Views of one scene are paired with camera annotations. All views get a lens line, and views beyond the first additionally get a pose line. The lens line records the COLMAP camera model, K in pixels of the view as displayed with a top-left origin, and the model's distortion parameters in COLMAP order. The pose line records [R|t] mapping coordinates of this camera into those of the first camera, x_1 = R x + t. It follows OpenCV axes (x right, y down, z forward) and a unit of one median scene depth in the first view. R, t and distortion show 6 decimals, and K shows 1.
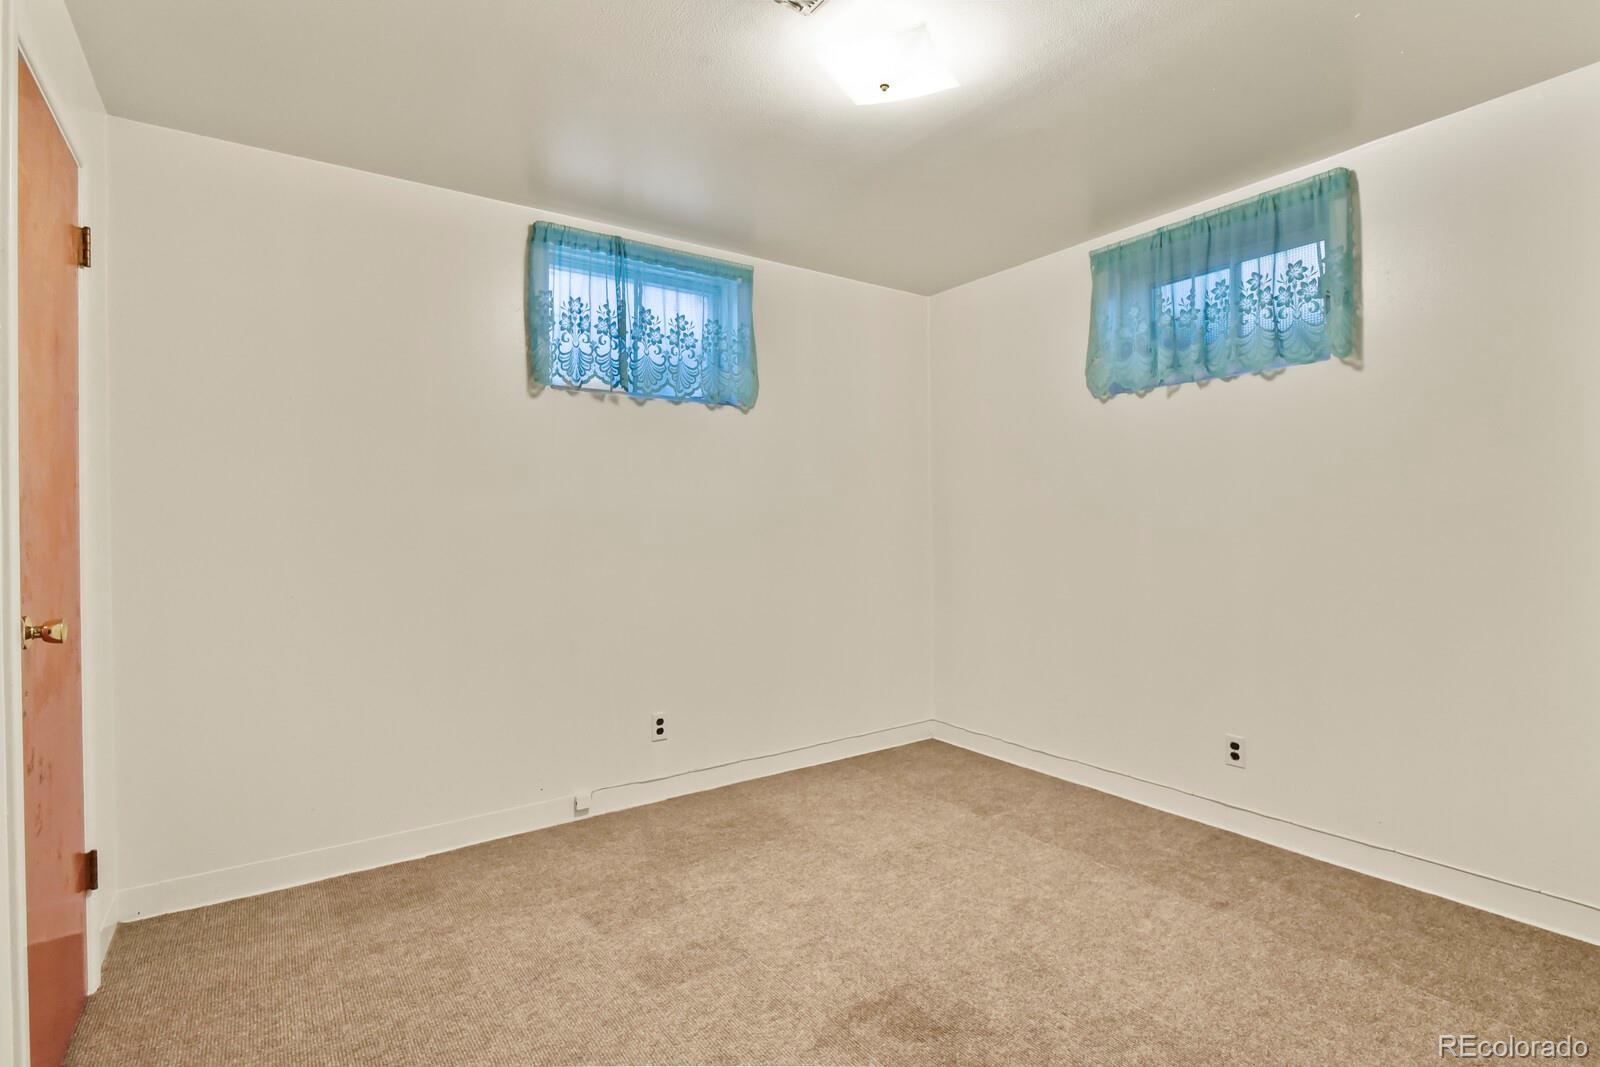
lens RADIAL K [[785.3, 0, 799.0], [0, 785.3, 531.0], [0, 0, 1]] dist [0.000024, -0.000150]
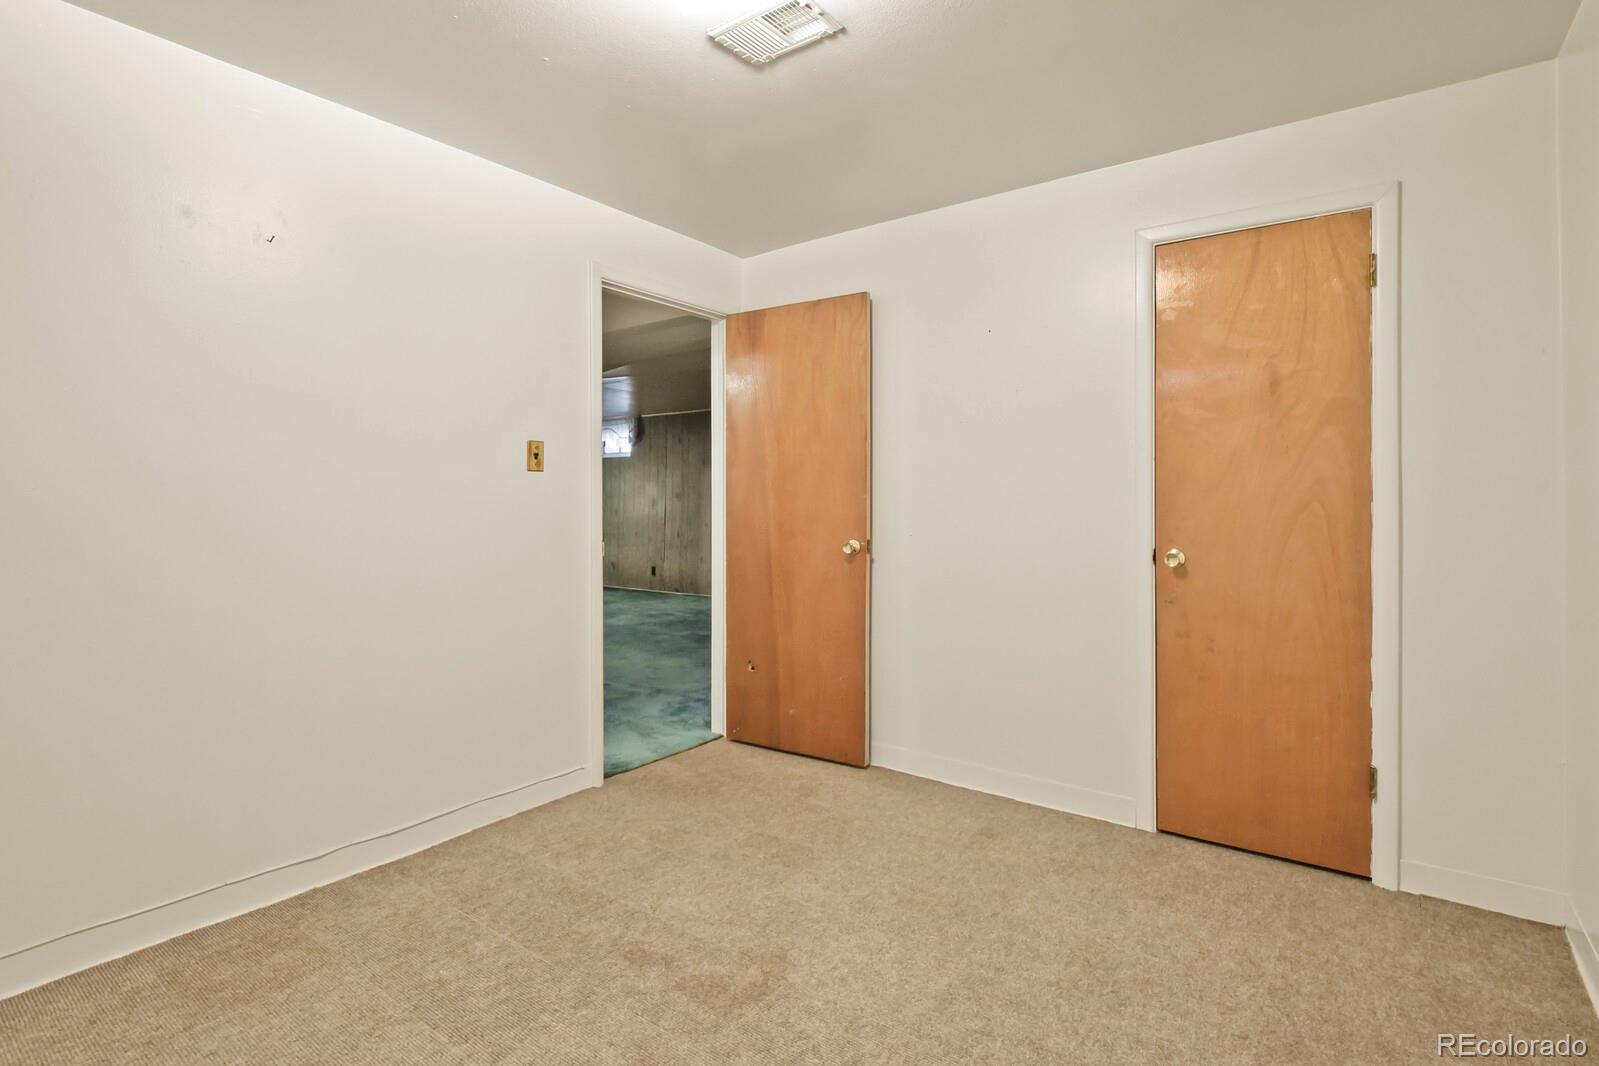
lens RADIAL K [[784.8, 0, 801.4], [0, 784.8, 525.1], [0, 0, 1]] dist [0.000024, -0.000150]
pose [[-0.950492, 0.018017, -0.310227, 0.311242], [0.011599, 0.999679, 0.022522, -0.004715], [0.310534, 0.017809, -0.950396, 1.873594]]
